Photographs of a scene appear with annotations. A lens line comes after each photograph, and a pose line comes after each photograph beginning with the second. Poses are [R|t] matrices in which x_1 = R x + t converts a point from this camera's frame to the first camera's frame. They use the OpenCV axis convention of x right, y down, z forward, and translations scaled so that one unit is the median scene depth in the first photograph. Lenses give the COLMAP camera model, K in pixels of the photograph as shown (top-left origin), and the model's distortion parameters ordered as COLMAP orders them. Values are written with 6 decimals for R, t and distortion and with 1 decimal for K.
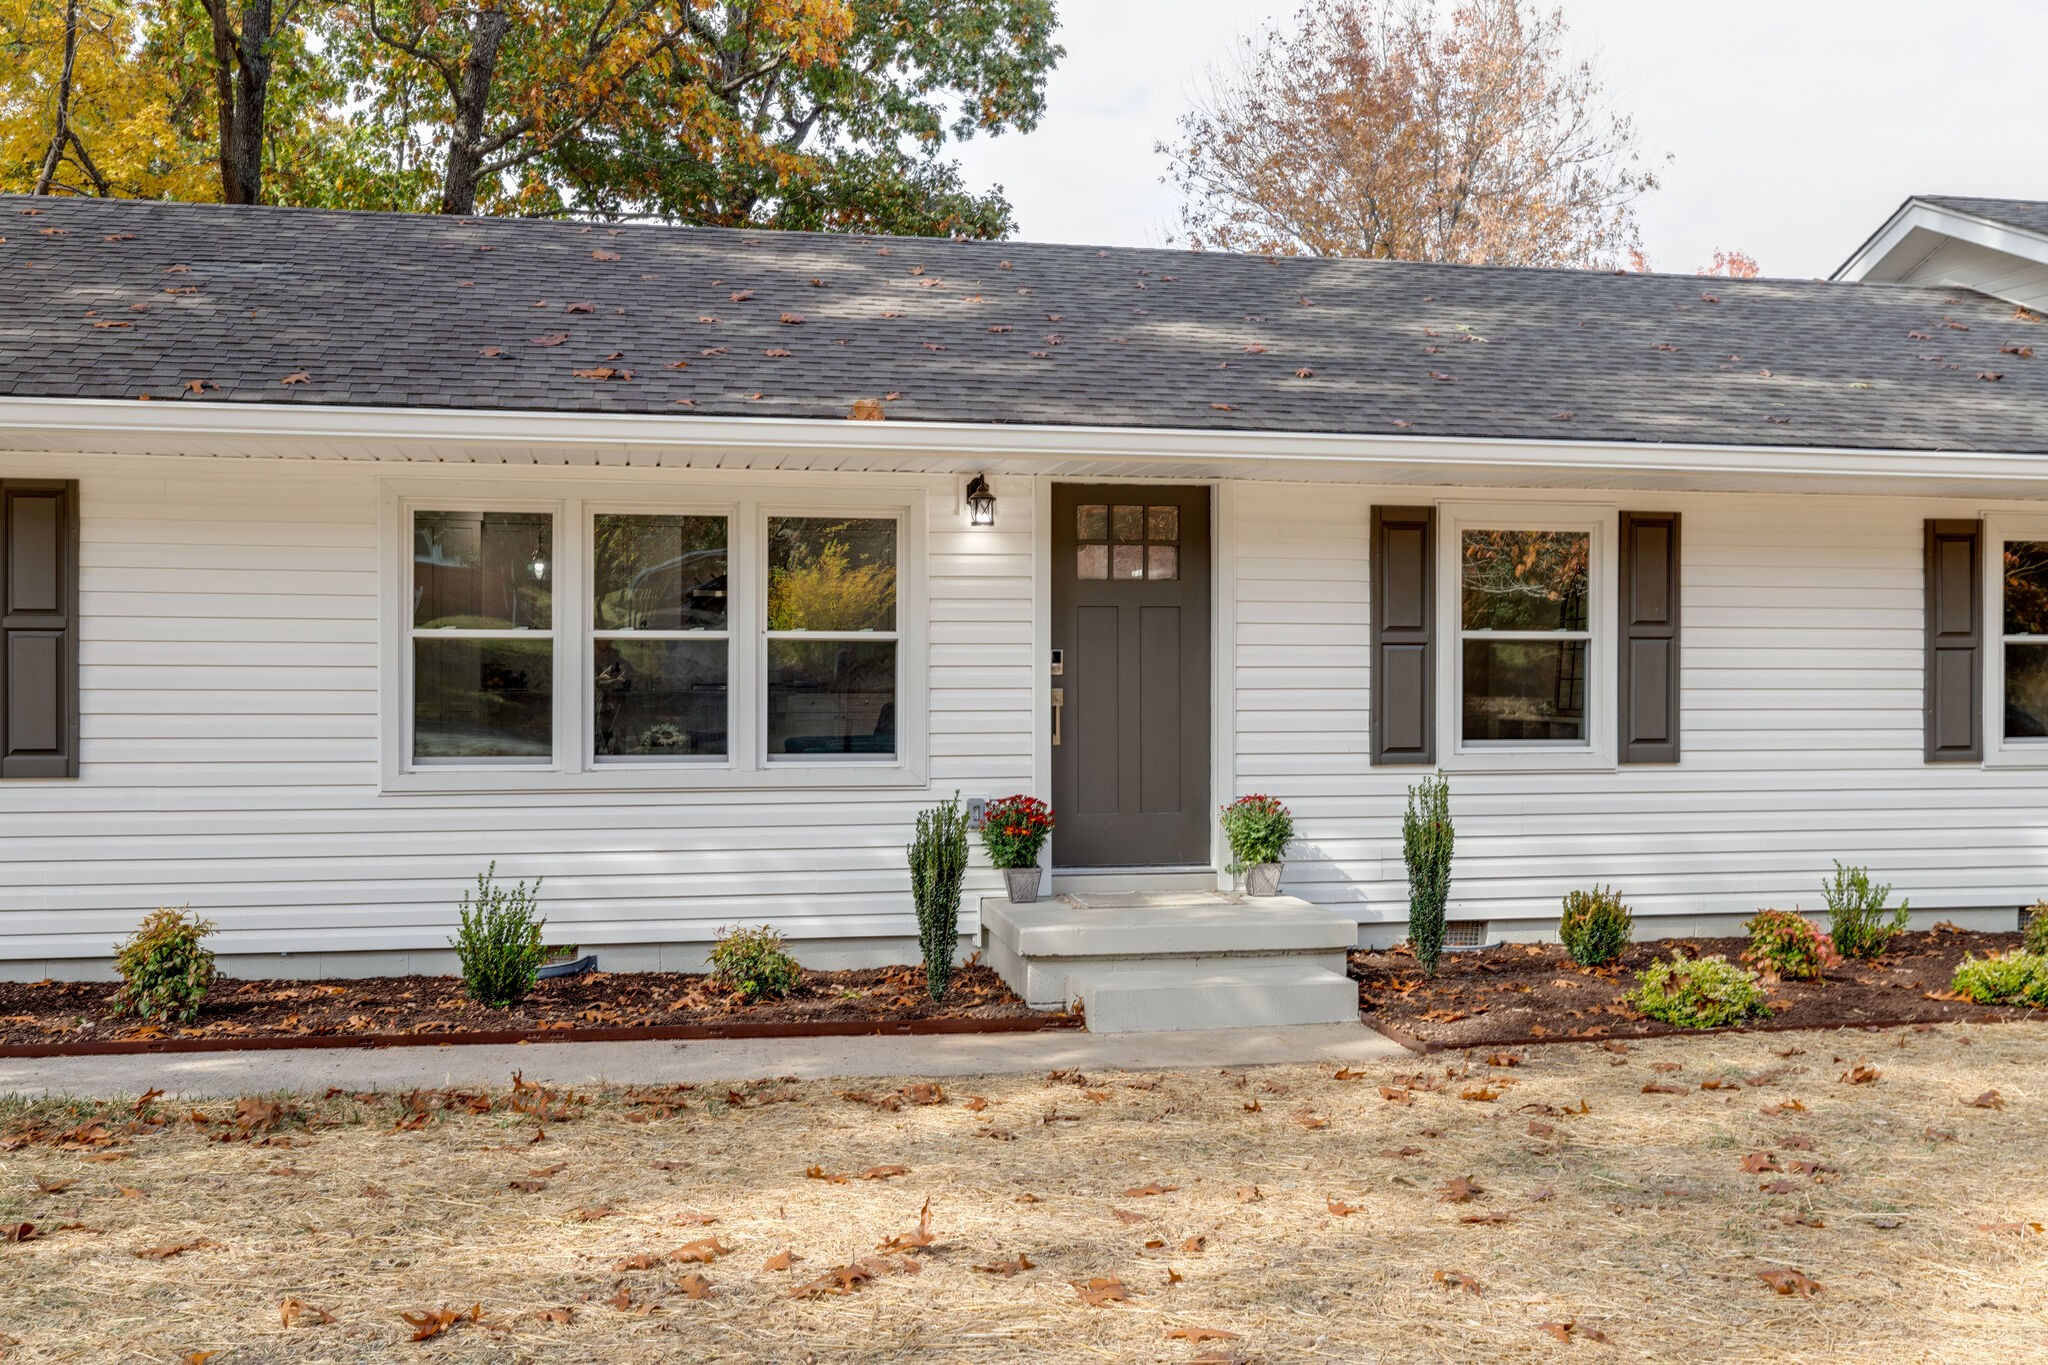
lens RADIAL K [[3175.7, 0, 1024.0], [0, 3175.7, 682.5], [0, 0, 1]] dist [-0.030572, -0.055067]
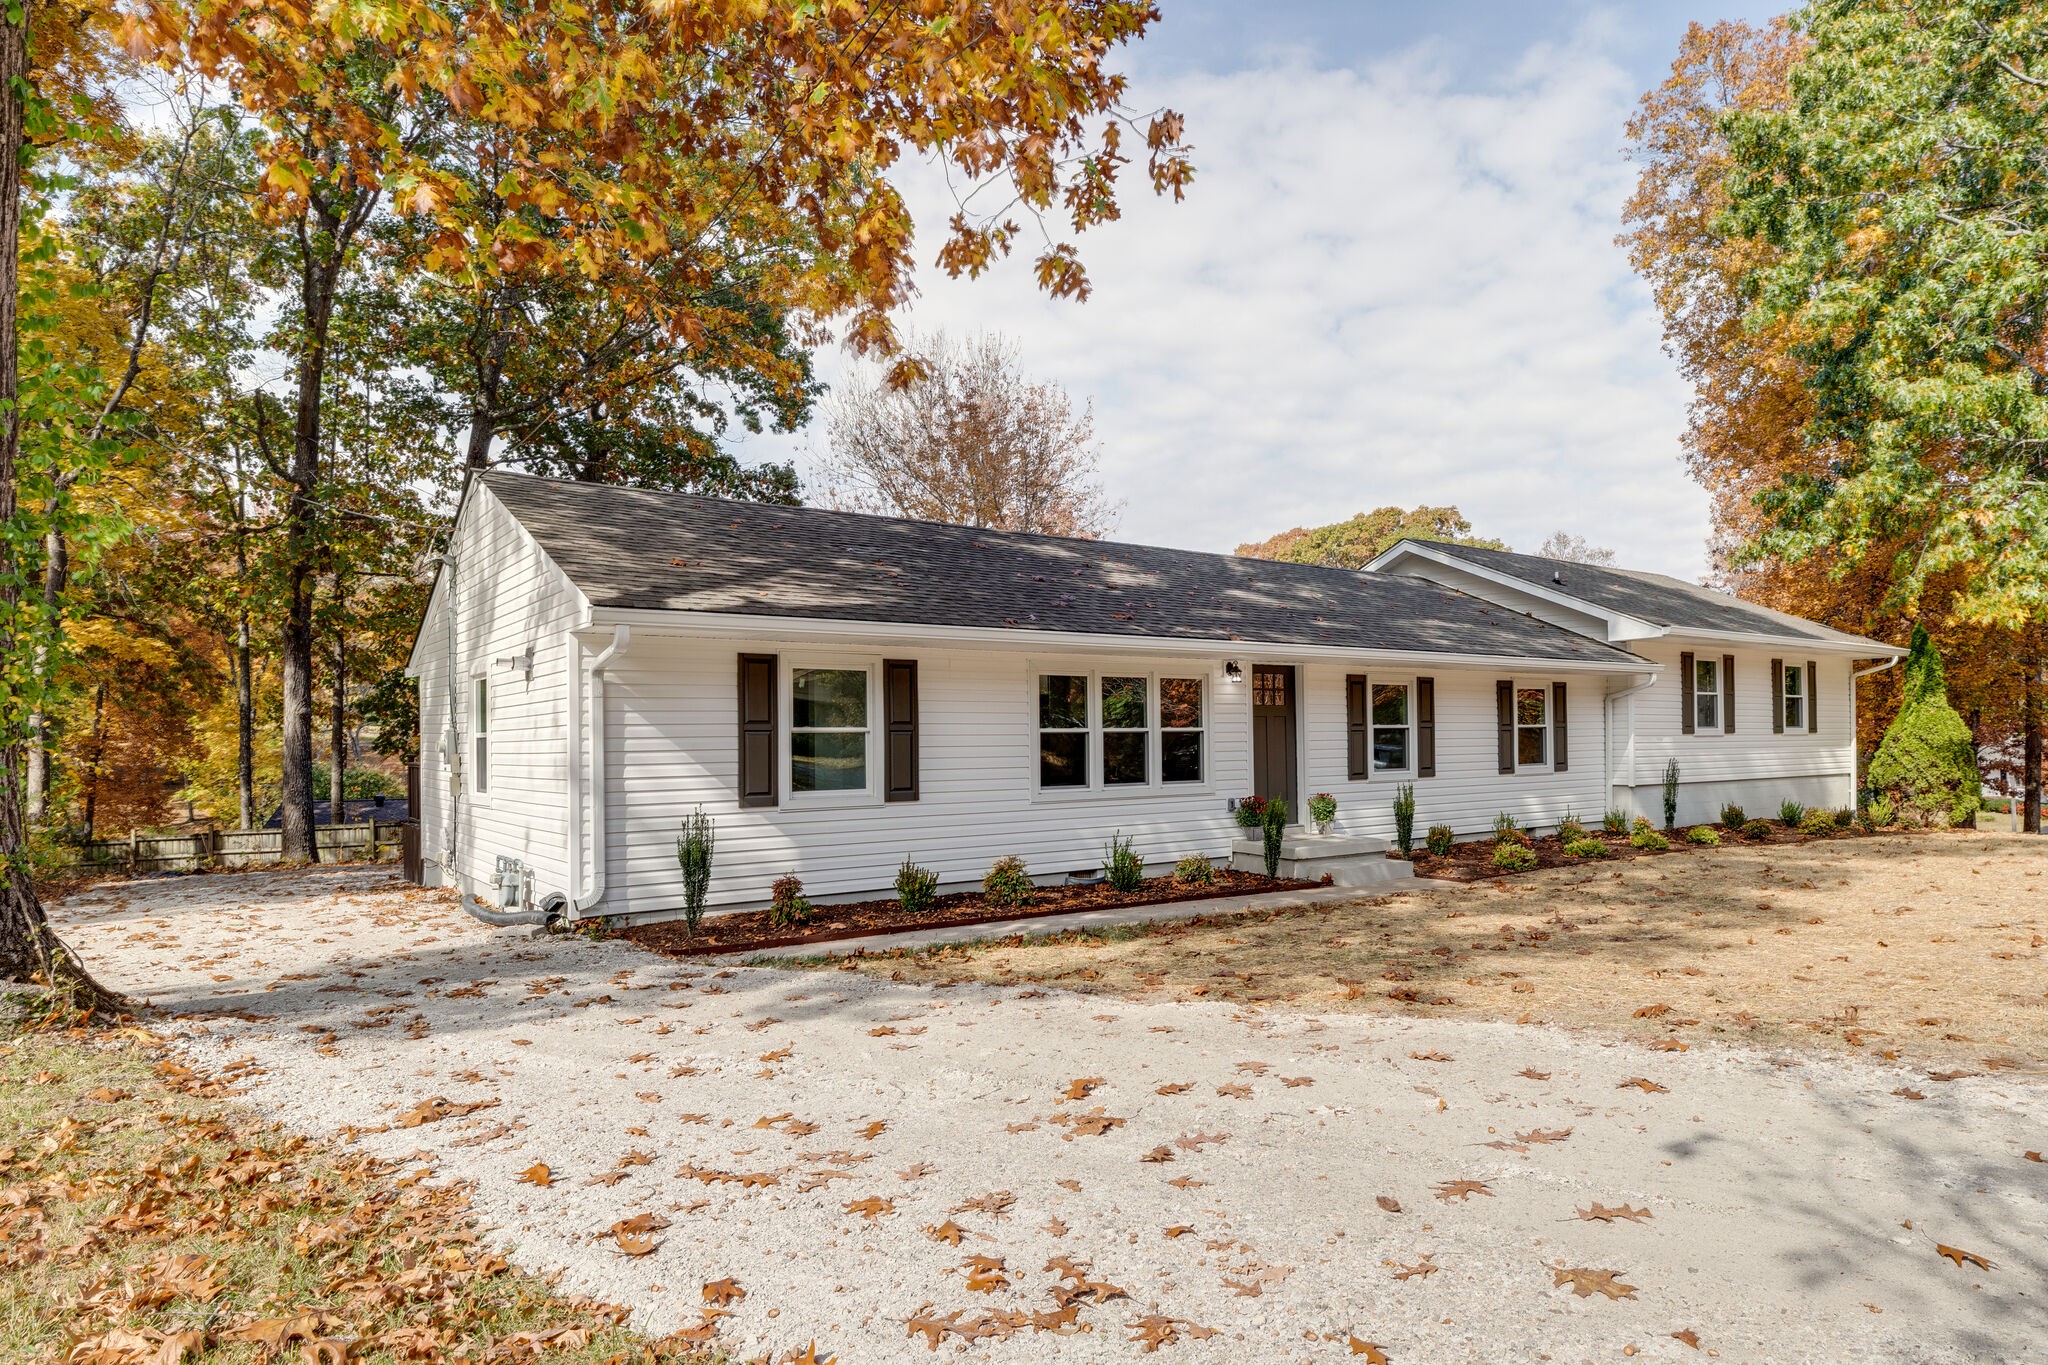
lens RADIAL K [[3175.7, 0, 1024.0], [0, 3175.7, 682.5], [0, 0, 1]] dist [-0.030572, -0.055067]
pose [[0.737906, -0.000667, 0.674903, -1.713206], [0.020638, 0.999554, -0.021577, -0.001689], [-0.674588, 0.029850, 0.737591, -0.637959]]
